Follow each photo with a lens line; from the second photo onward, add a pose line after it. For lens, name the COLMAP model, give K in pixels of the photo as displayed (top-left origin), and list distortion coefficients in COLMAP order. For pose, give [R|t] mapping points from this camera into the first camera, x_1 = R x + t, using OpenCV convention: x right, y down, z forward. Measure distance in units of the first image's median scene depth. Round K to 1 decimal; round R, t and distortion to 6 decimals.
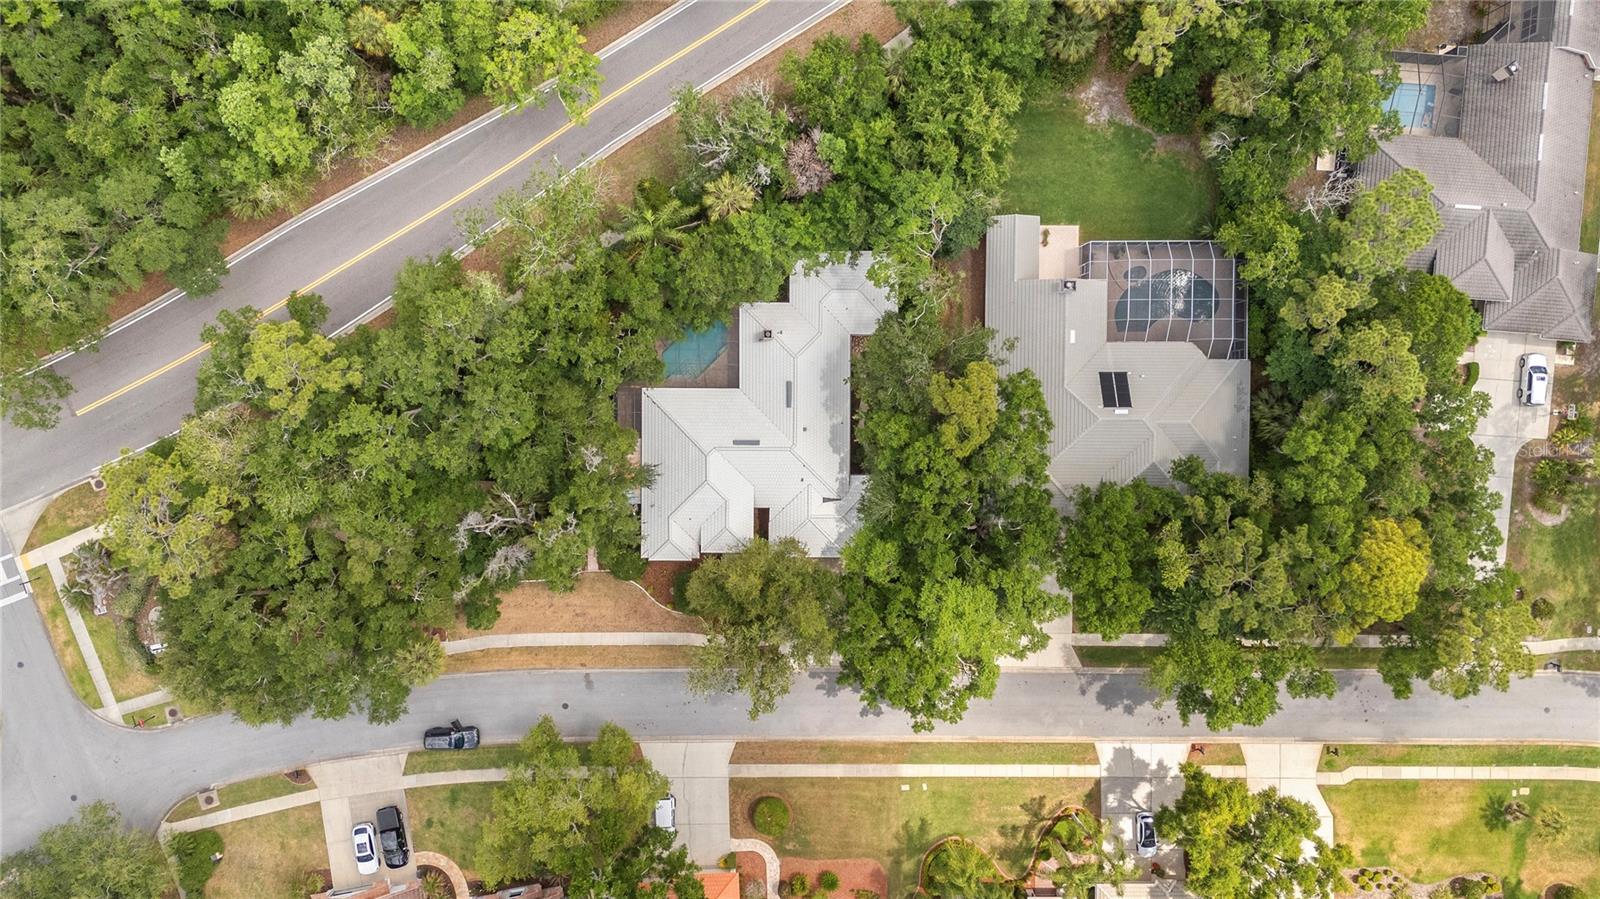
lens RADIAL K [[1161.8, 0, 810.0], [0, 1161.8, 447.9], [0, 0, 1]] dist [0.045332, -0.045556]
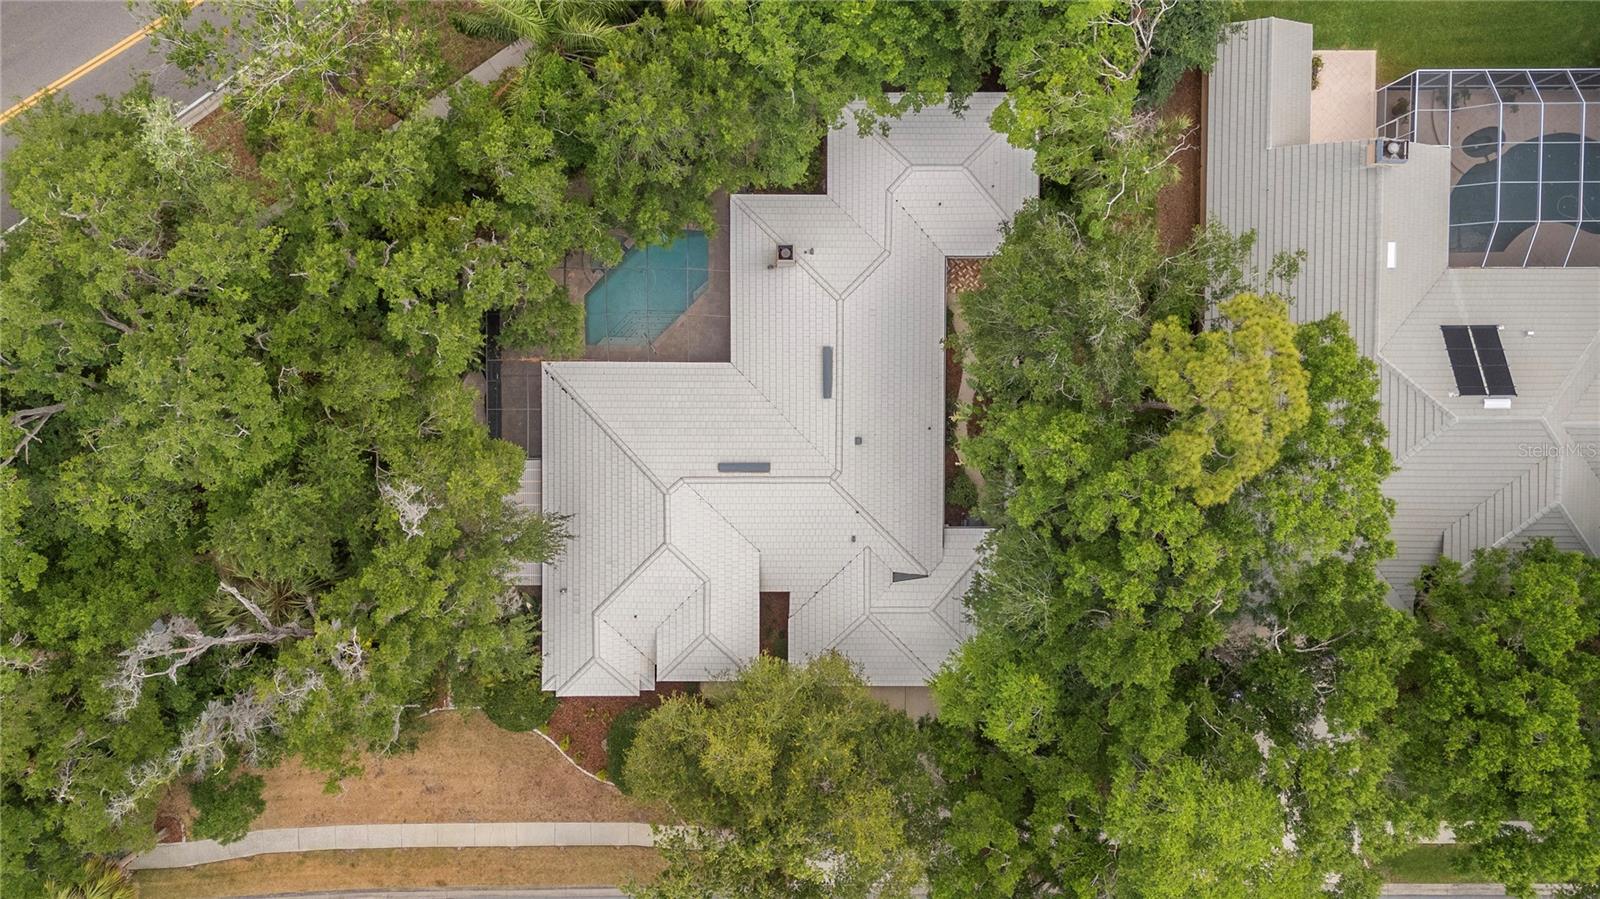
lens RADIAL K [[1161.8, 0, 793.1], [0, 1161.8, 450.6], [0, 0, 1]] dist [0.045332, -0.045556]
pose [[0.999686, -0.002797, -0.024900, -0.021258], [0.002914, 0.999985, 0.004664, -0.014937], [0.024887, -0.004735, 0.999679, 0.505715]]
